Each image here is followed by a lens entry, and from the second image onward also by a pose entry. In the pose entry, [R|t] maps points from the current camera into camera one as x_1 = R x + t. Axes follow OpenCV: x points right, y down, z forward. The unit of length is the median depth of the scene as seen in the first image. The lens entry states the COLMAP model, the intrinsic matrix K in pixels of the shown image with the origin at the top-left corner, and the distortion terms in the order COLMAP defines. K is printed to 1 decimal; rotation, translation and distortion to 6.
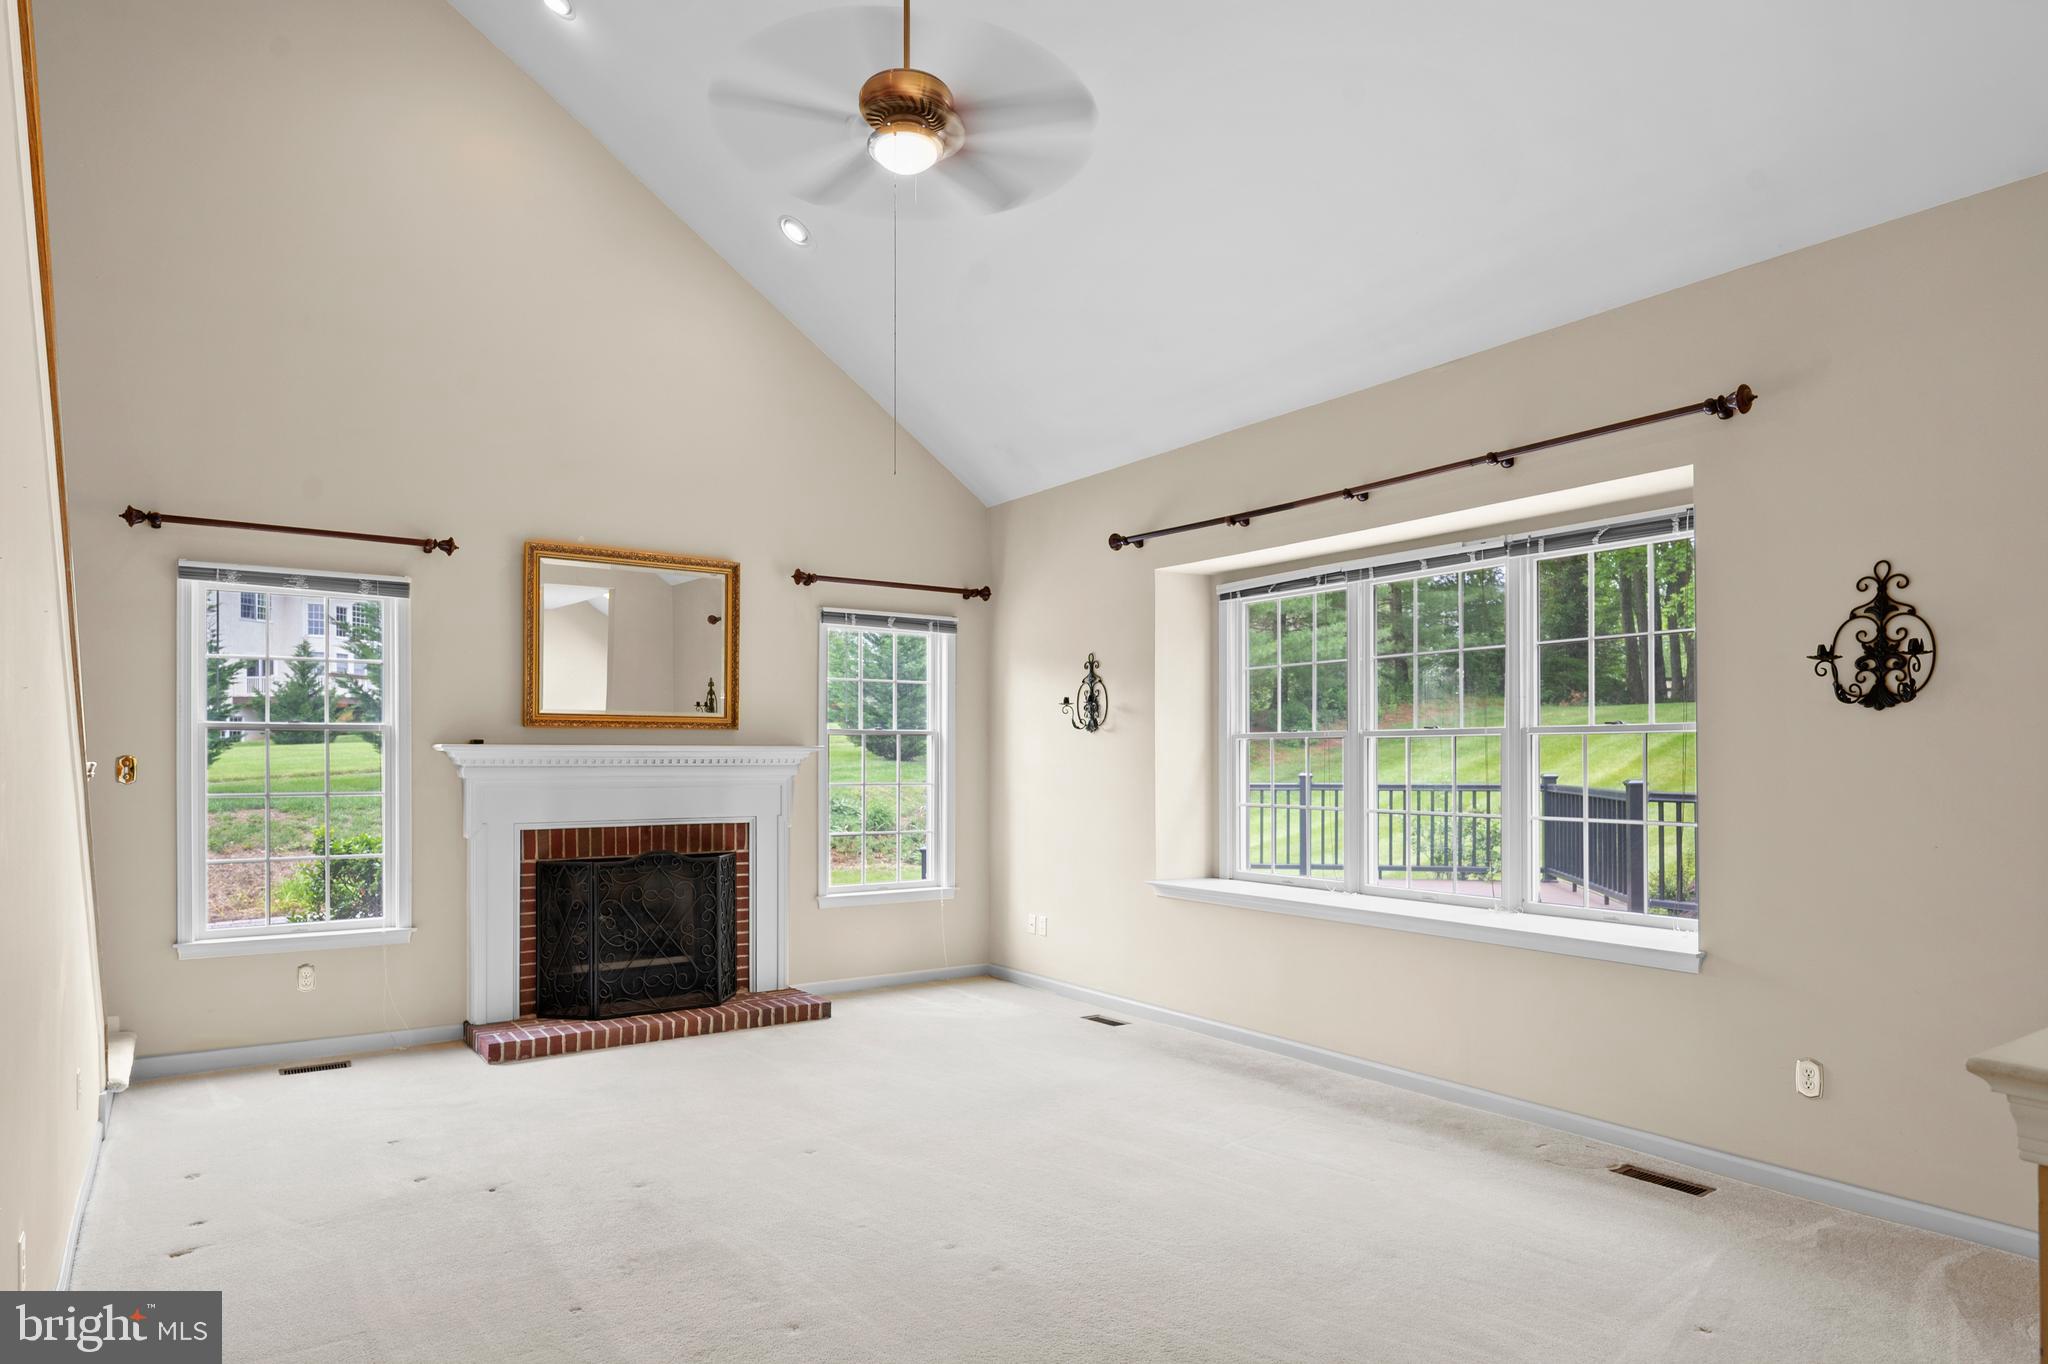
lens RADIAL K [[1153.0, 0, 992.5], [0, 1153.0, 752.6], [0, 0, 1]] dist [-0.001573, 0.000605]
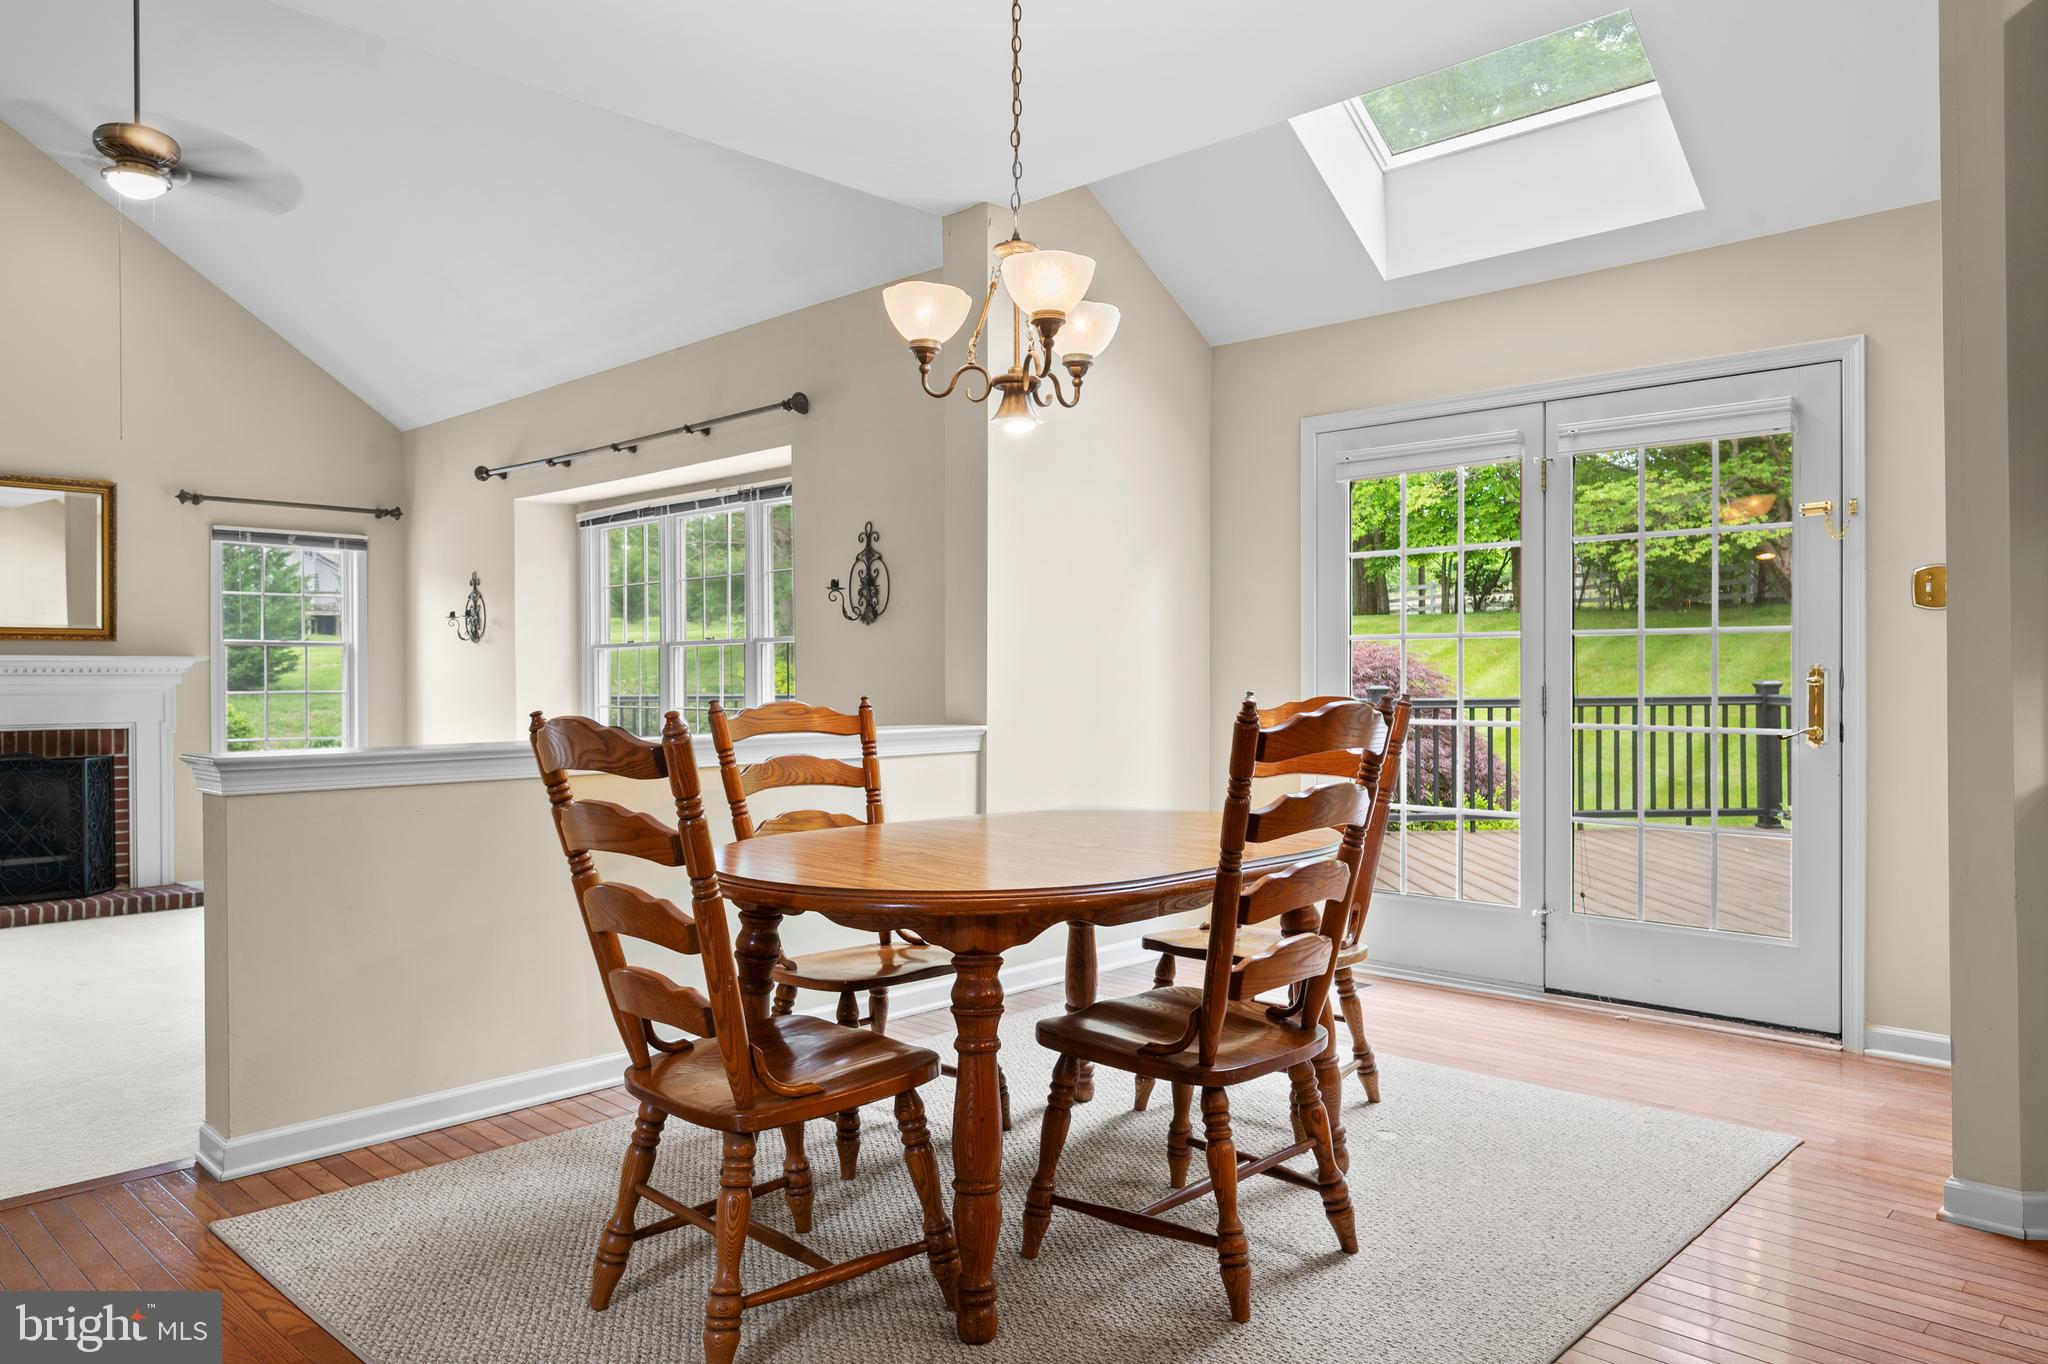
lens RADIAL K [[1380.0, 0, 1029.3], [0, 1380.0, 682.2], [0, 0, 1]] dist [-0.003139, 0.002712]
pose [[0.978170, -0.006174, 0.207716, 0.347962], [0.004933, 0.999967, 0.006492, 0.014536], [-0.207749, -0.005325, 0.978168, -0.426300]]
